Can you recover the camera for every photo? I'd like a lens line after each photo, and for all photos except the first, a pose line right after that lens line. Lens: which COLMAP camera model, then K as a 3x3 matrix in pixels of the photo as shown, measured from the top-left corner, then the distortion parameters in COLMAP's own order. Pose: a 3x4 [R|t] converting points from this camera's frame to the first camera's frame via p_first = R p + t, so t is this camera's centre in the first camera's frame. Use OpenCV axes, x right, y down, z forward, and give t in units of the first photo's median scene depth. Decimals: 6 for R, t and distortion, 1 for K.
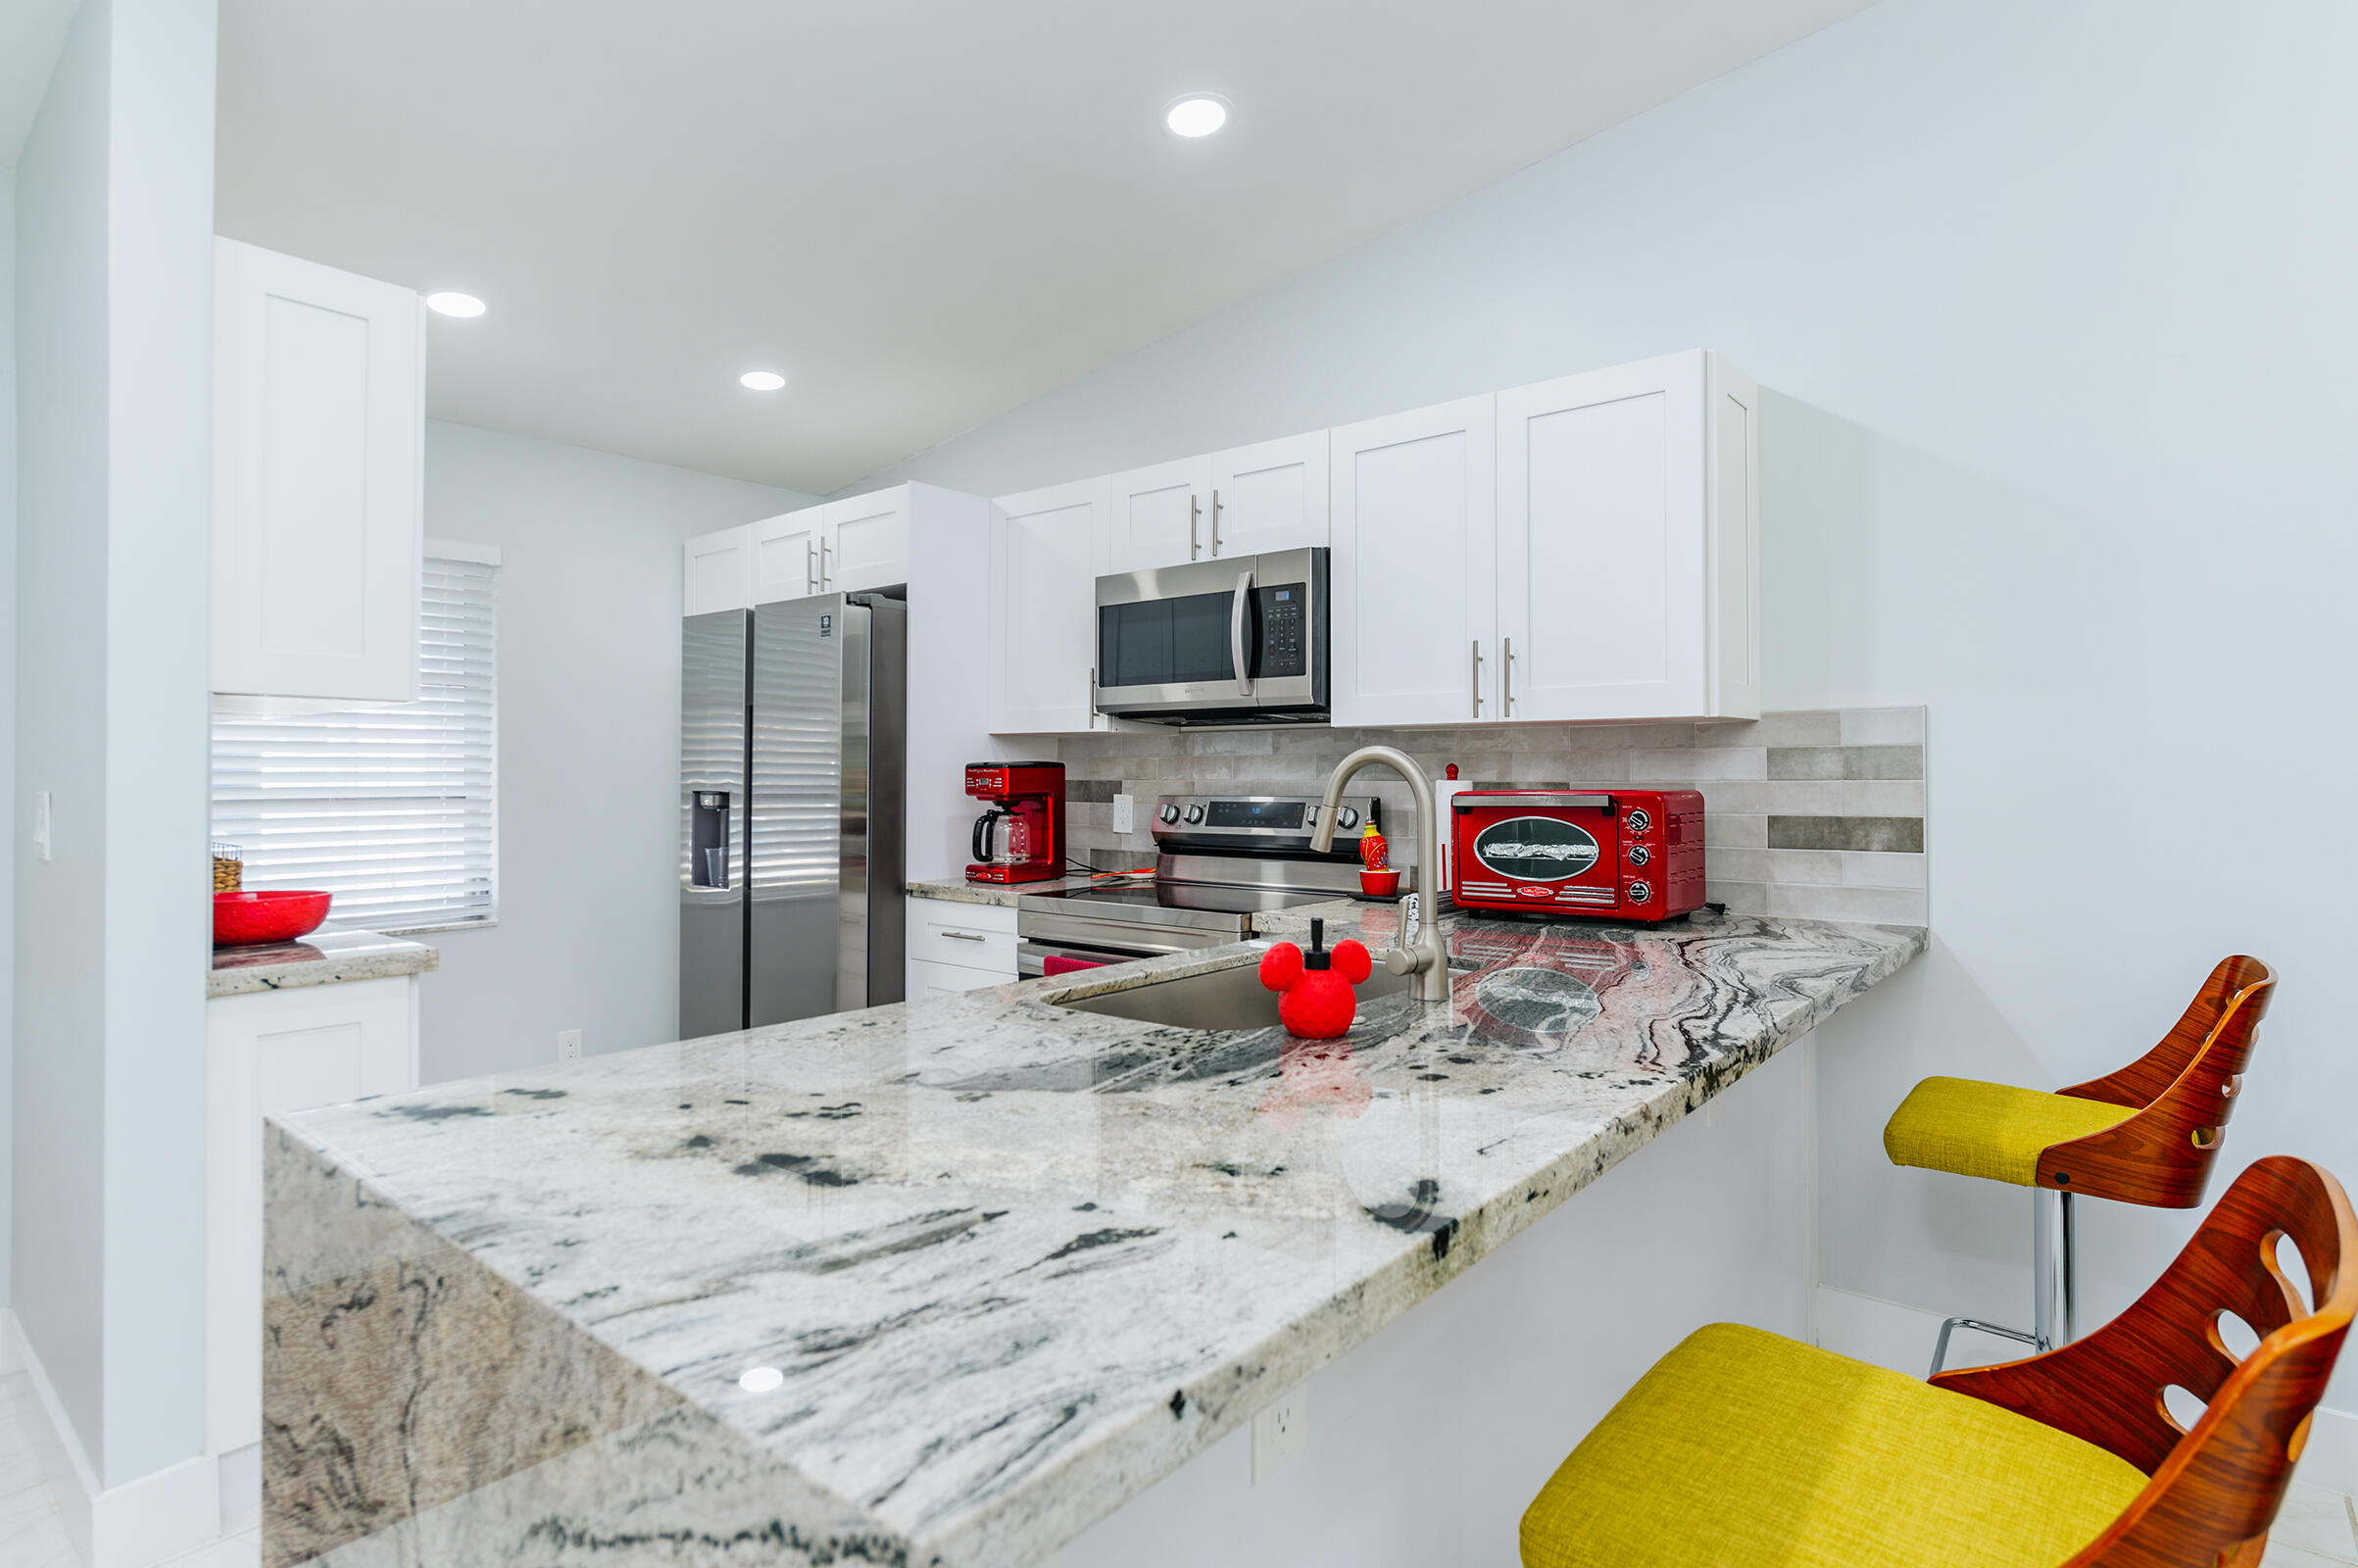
lens RADIAL K [[1196.6, 0, 1179.0], [0, 1196.6, 784.0], [0, 0, 1]] dist [-0.004595, -0.000833]
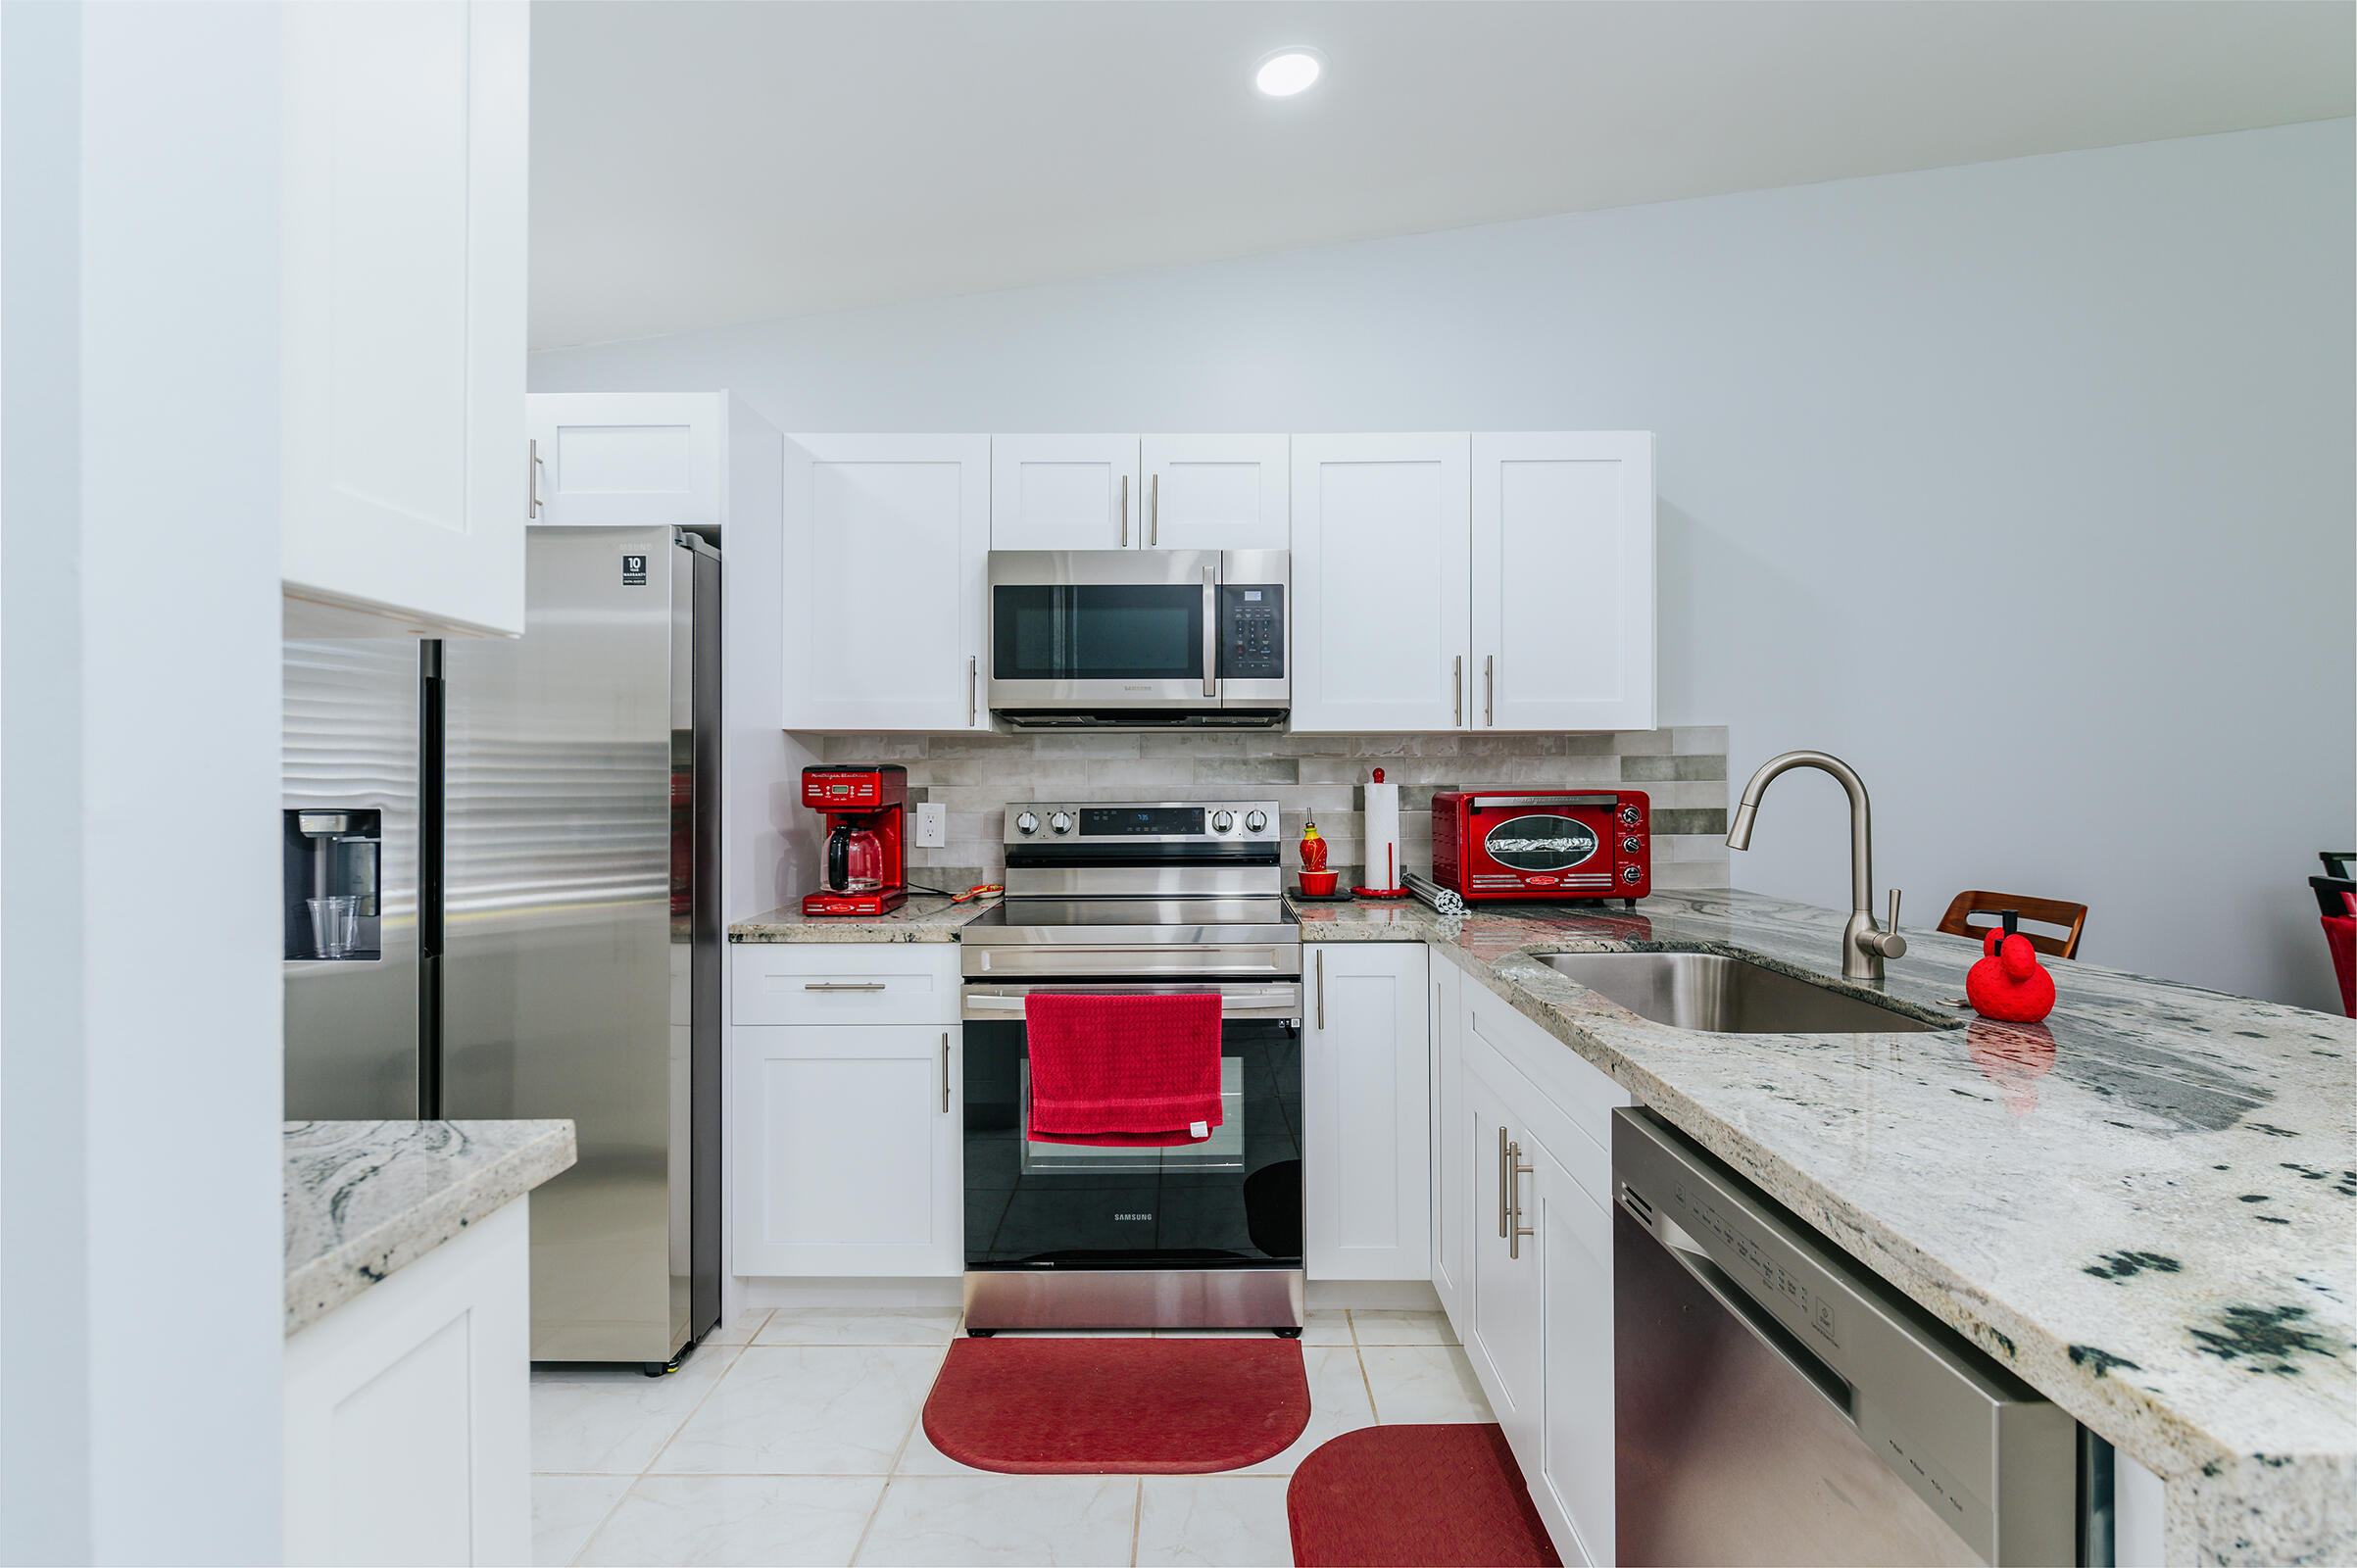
lens RADIAL K [[1097.8, 0, 1178.5], [0, 1097.8, 784.0], [0, 0, 1]] dist [-0.000046, -0.000049]
pose [[0.775605, -0.006366, 0.631186, -0.495449], [0.009294, 0.999956, -0.001335, -0.002681], [-0.631150, 0.006902, 0.775630, 0.323701]]
